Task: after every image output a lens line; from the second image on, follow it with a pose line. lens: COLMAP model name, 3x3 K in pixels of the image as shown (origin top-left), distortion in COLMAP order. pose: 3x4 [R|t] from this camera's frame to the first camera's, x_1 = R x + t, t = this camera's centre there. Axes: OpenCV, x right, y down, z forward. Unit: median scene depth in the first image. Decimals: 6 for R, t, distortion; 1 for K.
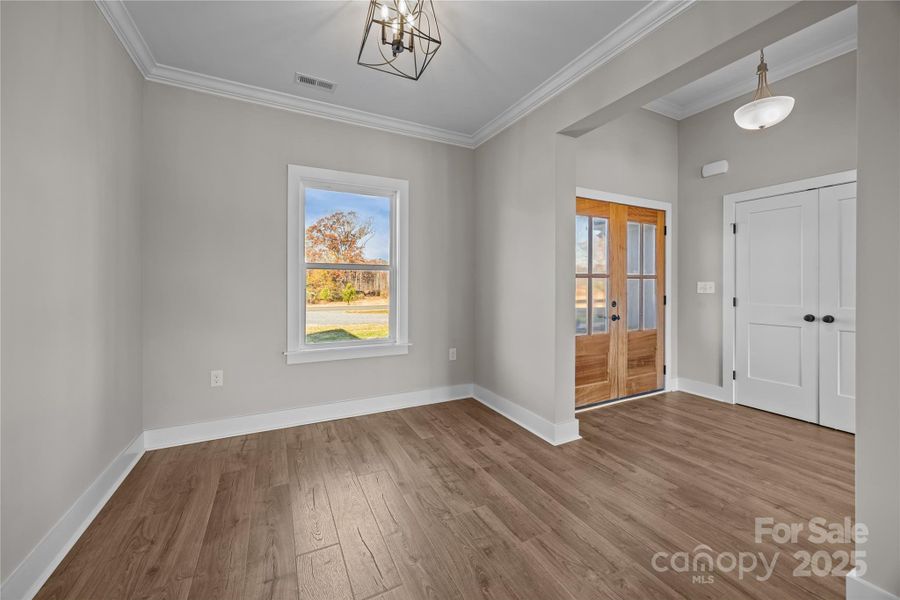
lens RADIAL K [[345.8, 0, 447.7], [0, 345.8, 283.5], [0, 0, 1]] dist [-0.003087, 0.000882]
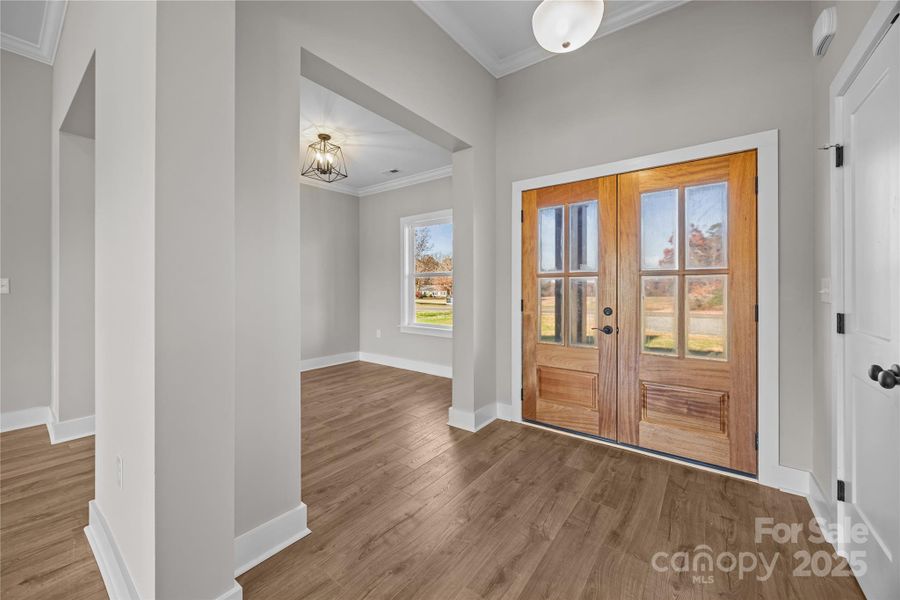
lens RADIAL K [[345.8, 0, 446.0], [0, 345.8, 286.4], [0, 0, 1]] dist [-0.003087, 0.000882]
pose [[0.438212, -0.003766, -0.898864, 1.149301], [0.004362, 0.999988, -0.002063, 0.006495], [0.898861, -0.003017, 0.438223, 0.412309]]
